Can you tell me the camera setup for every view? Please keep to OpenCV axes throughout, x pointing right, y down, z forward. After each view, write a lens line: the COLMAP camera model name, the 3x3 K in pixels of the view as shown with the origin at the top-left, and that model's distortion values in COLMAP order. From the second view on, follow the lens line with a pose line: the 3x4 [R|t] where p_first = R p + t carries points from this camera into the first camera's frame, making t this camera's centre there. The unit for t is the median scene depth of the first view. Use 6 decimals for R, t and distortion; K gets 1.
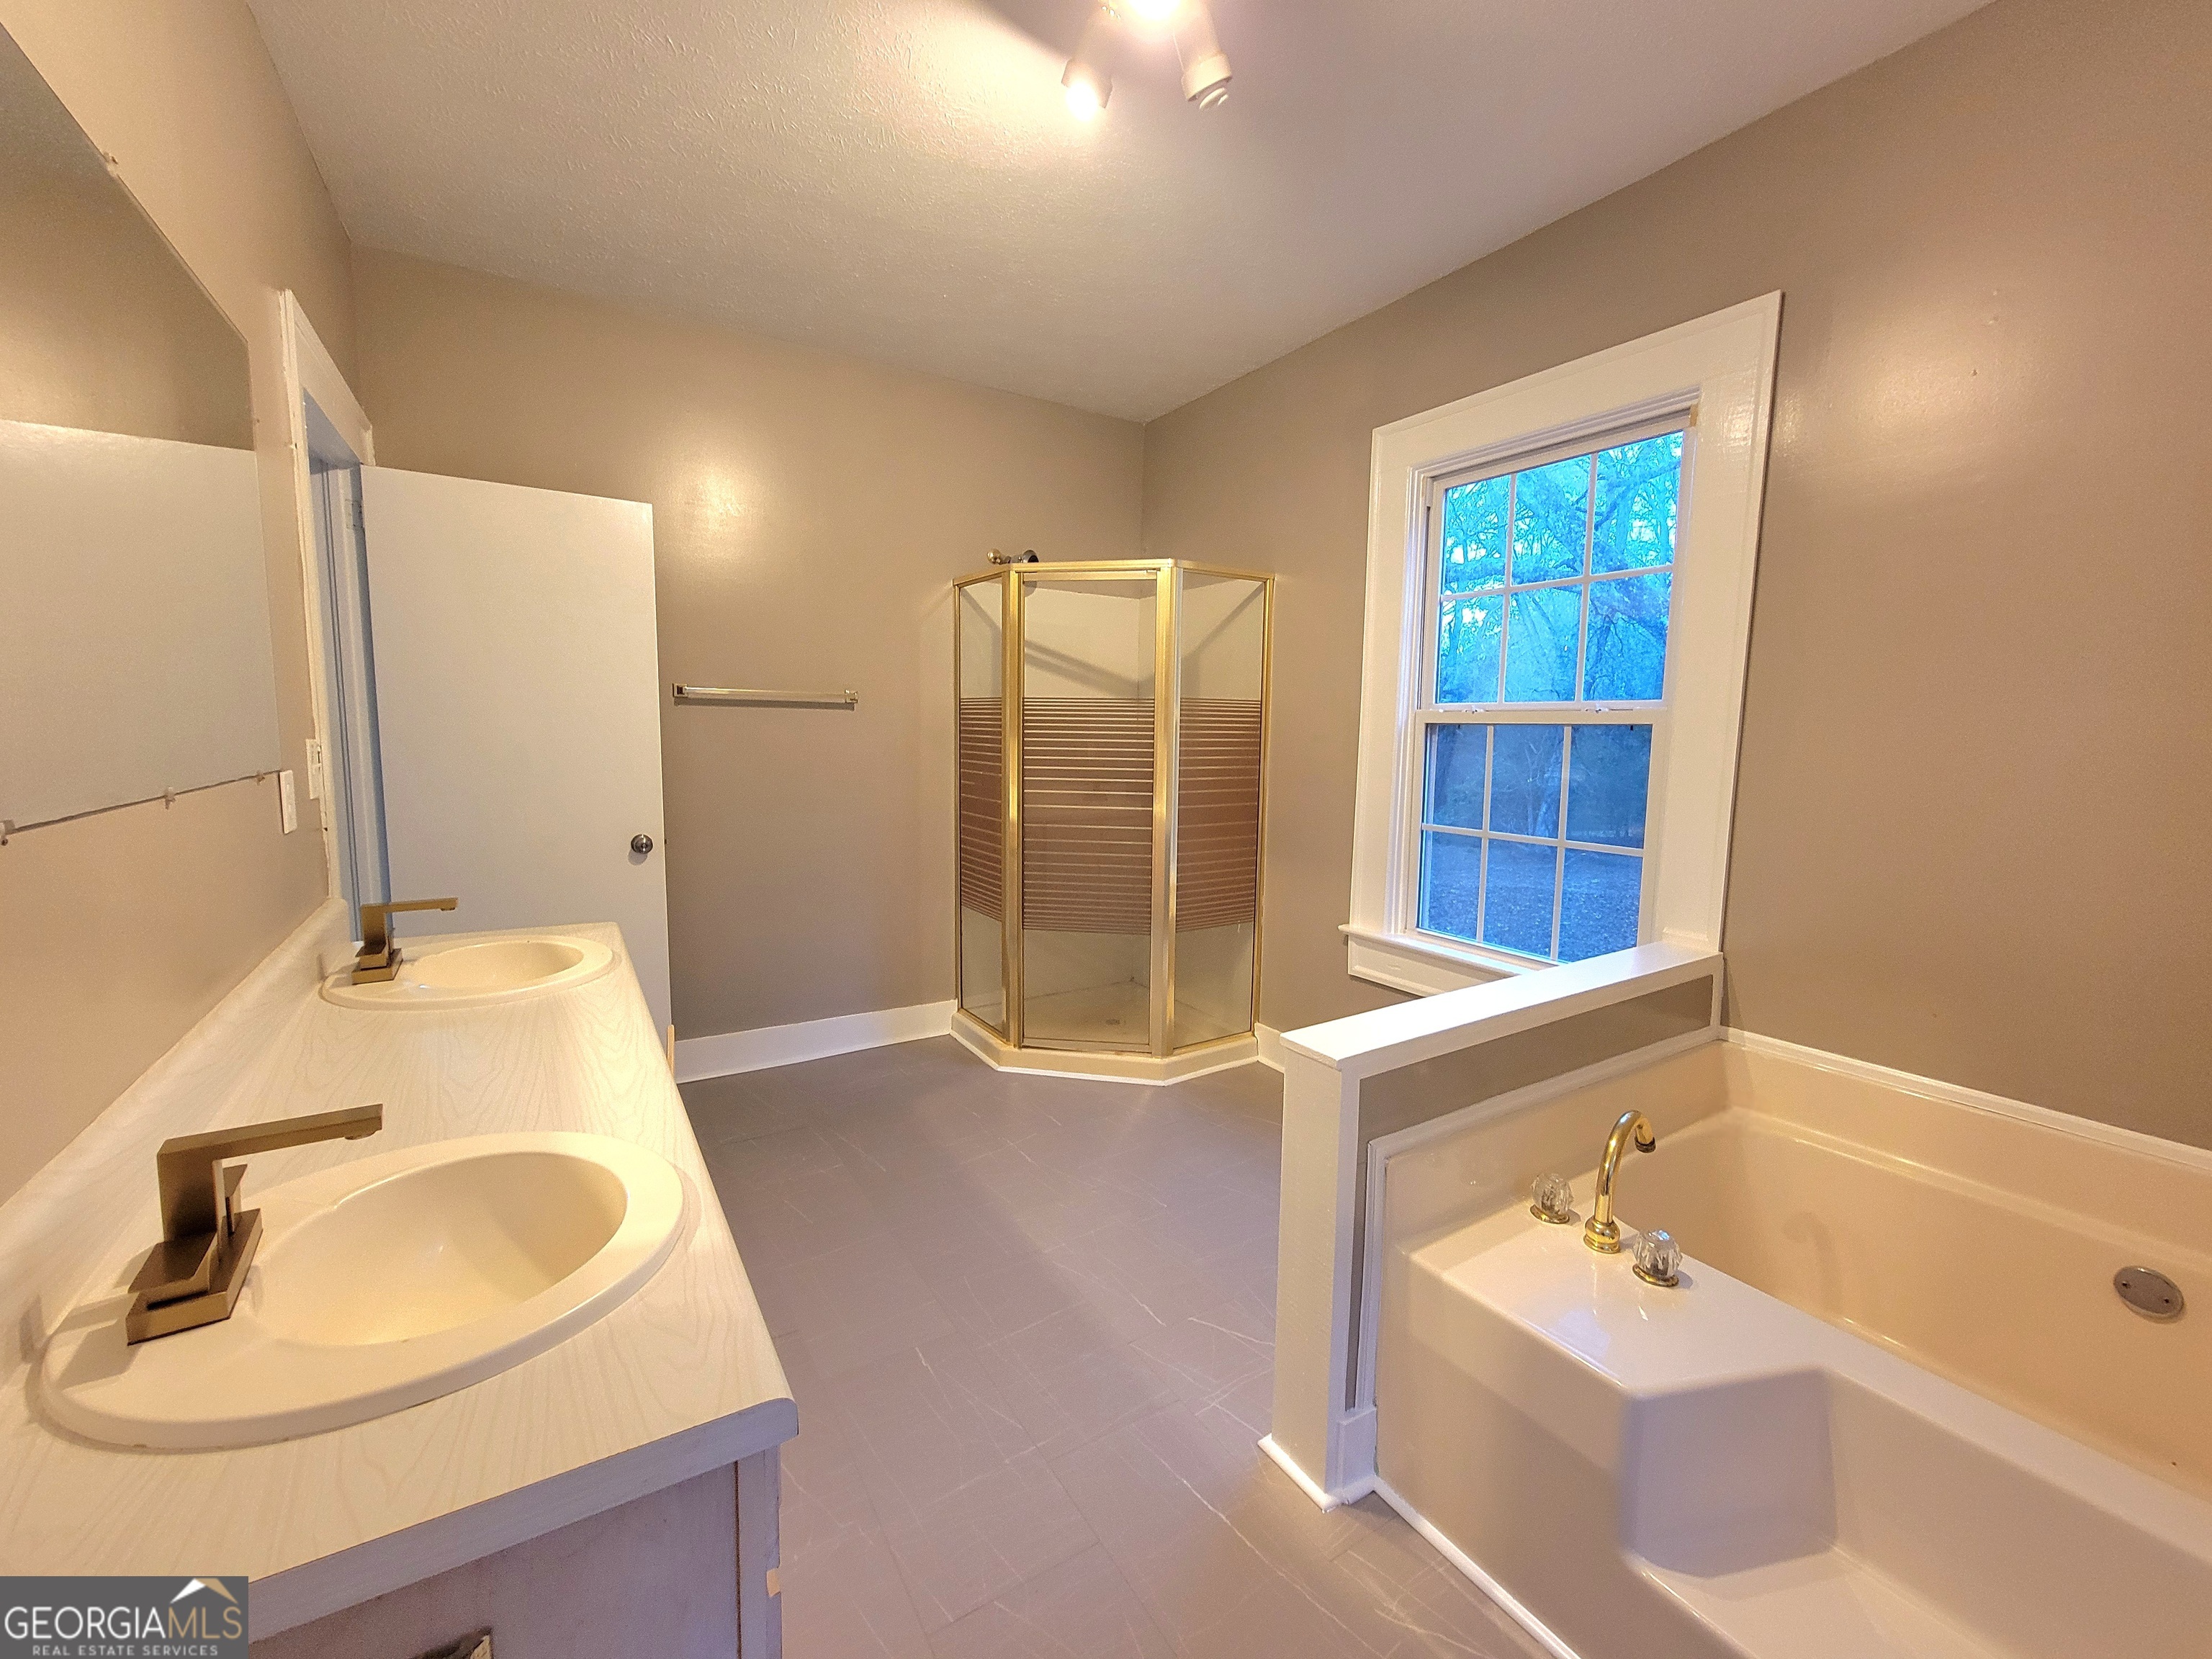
lens RADIAL K [[911.0, 0, 1112.7], [0, 911.0, 814.3], [0, 0, 1]] dist [-0.000589, 0.000832]
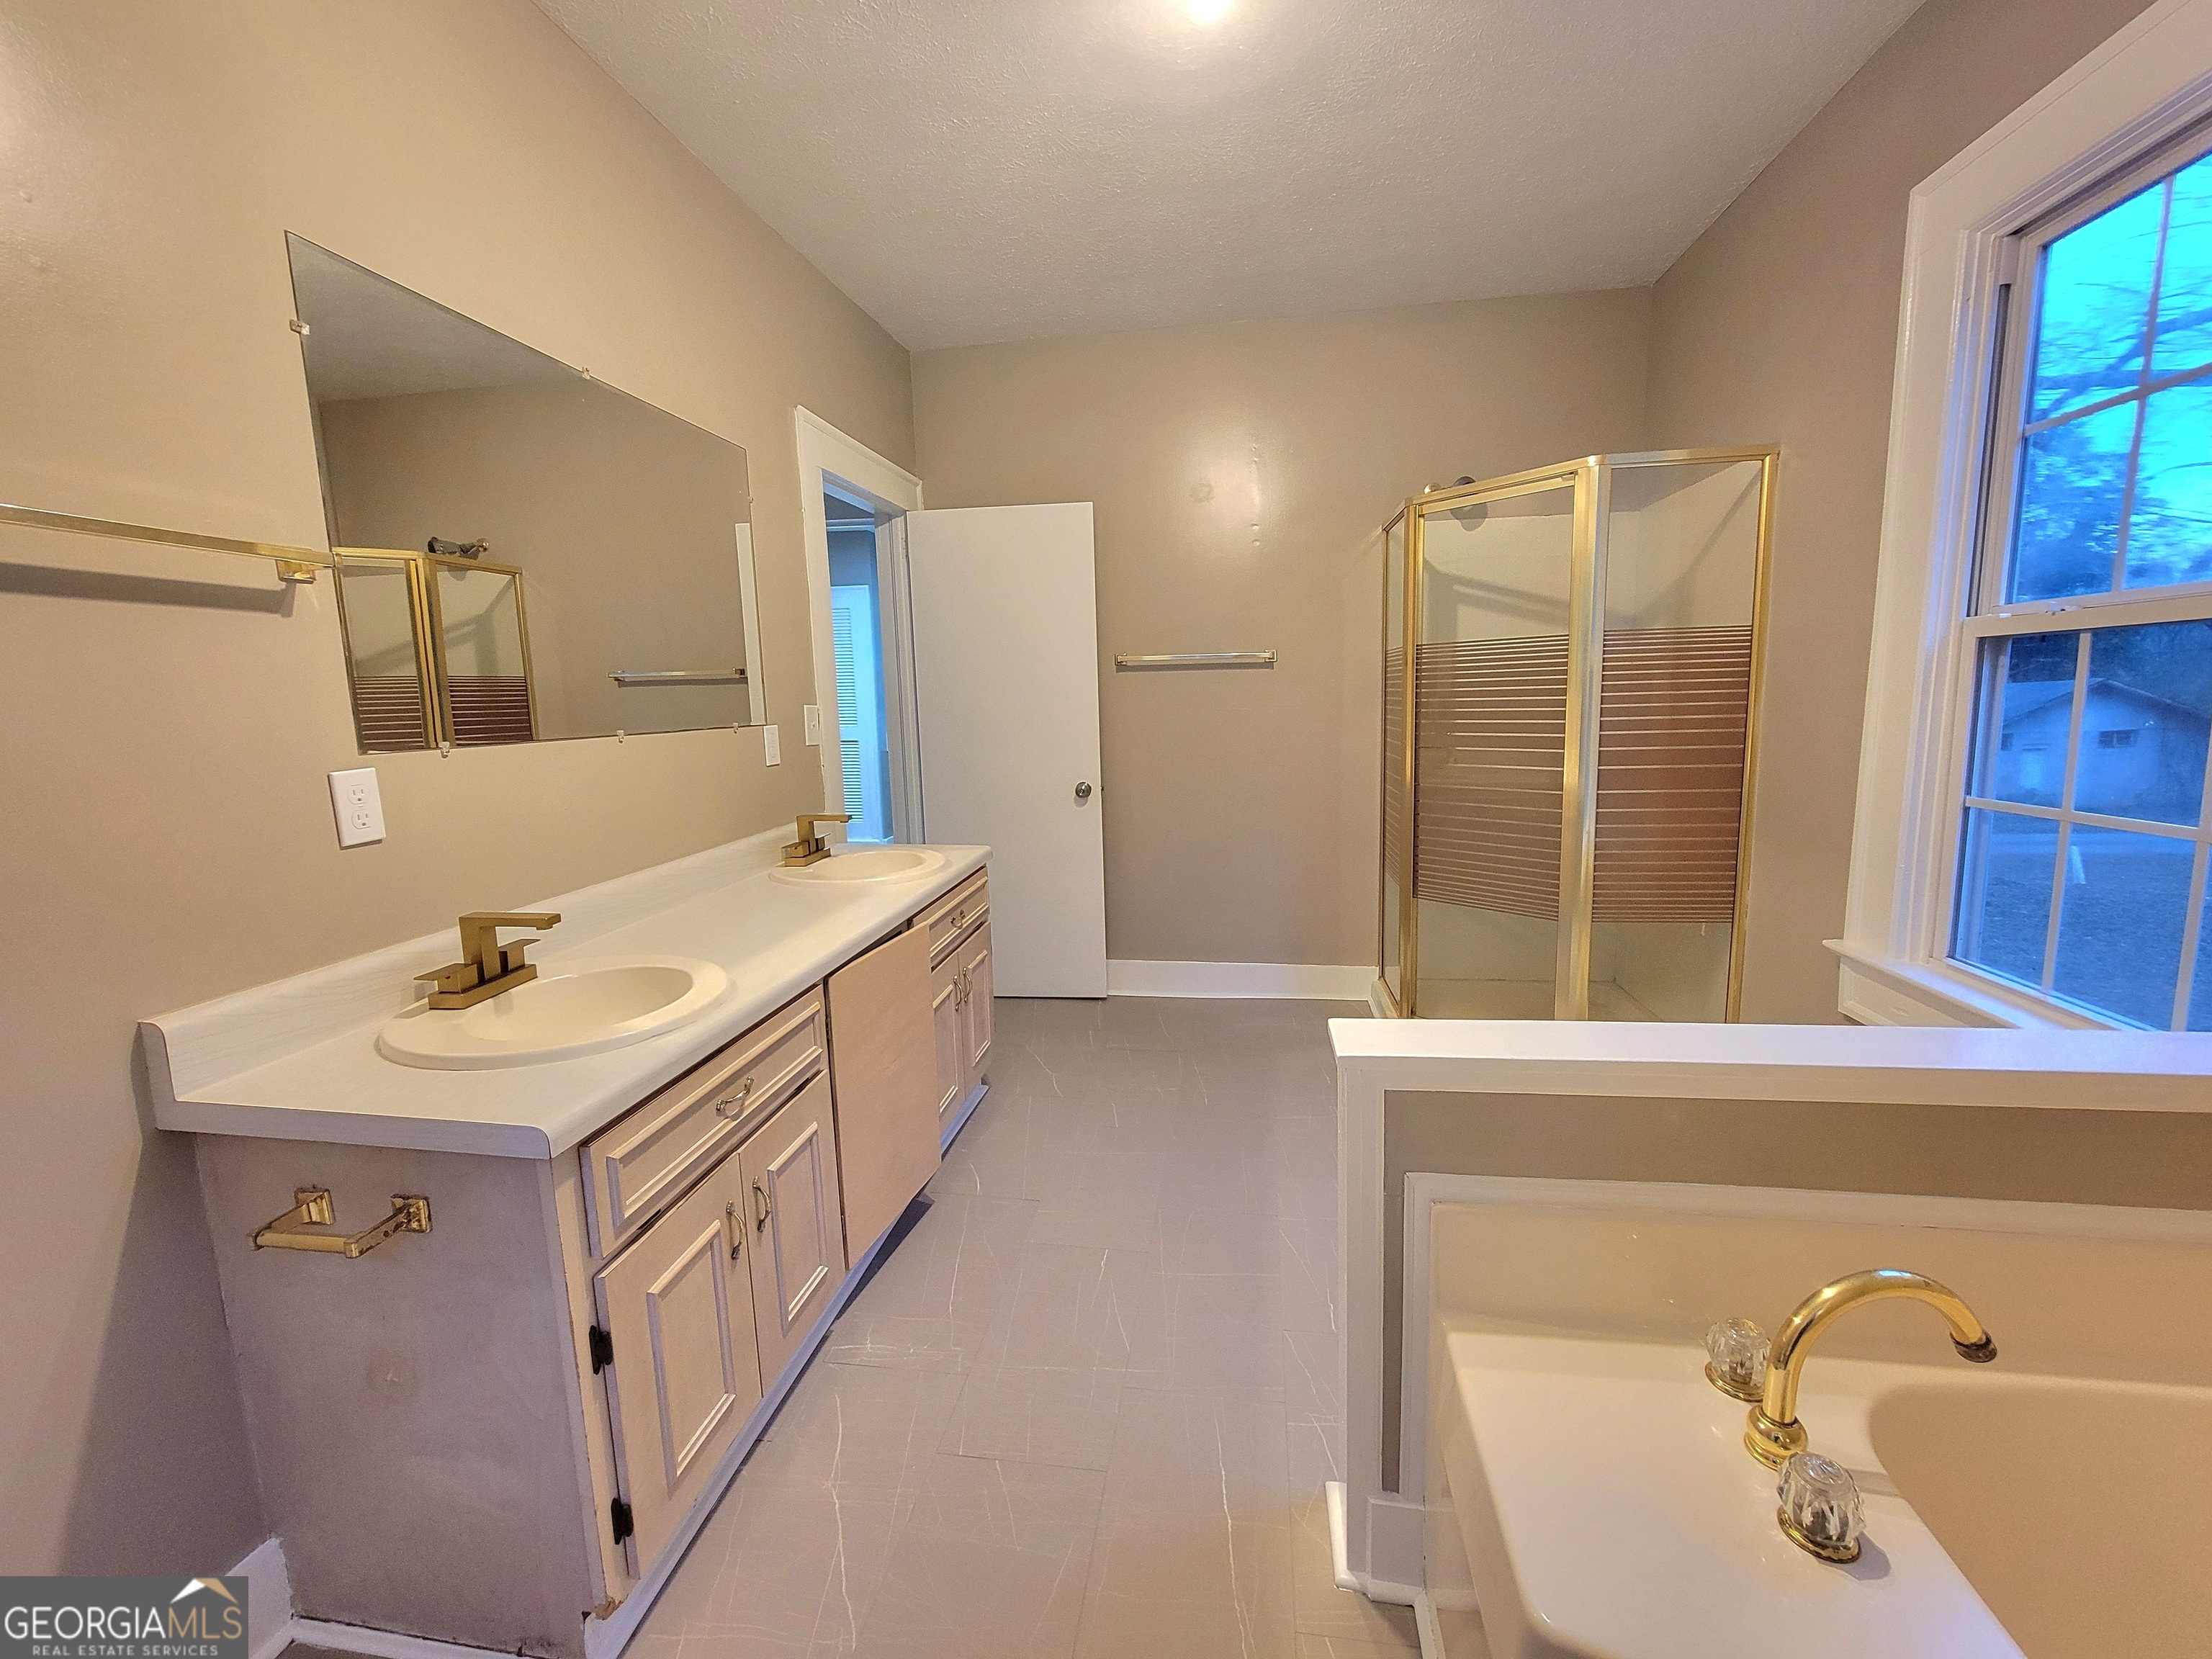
lens RADIAL K [[911.0, 0, 1112.7], [0, 911.0, 814.3], [0, 0, 1]] dist [-0.000589, 0.000832]
pose [[0.748493, 0.050243, -0.661237, 0.290258], [-0.027294, 0.998615, 0.044983, 0.009223], [0.662581, -0.015621, 0.748827, 0.117682]]
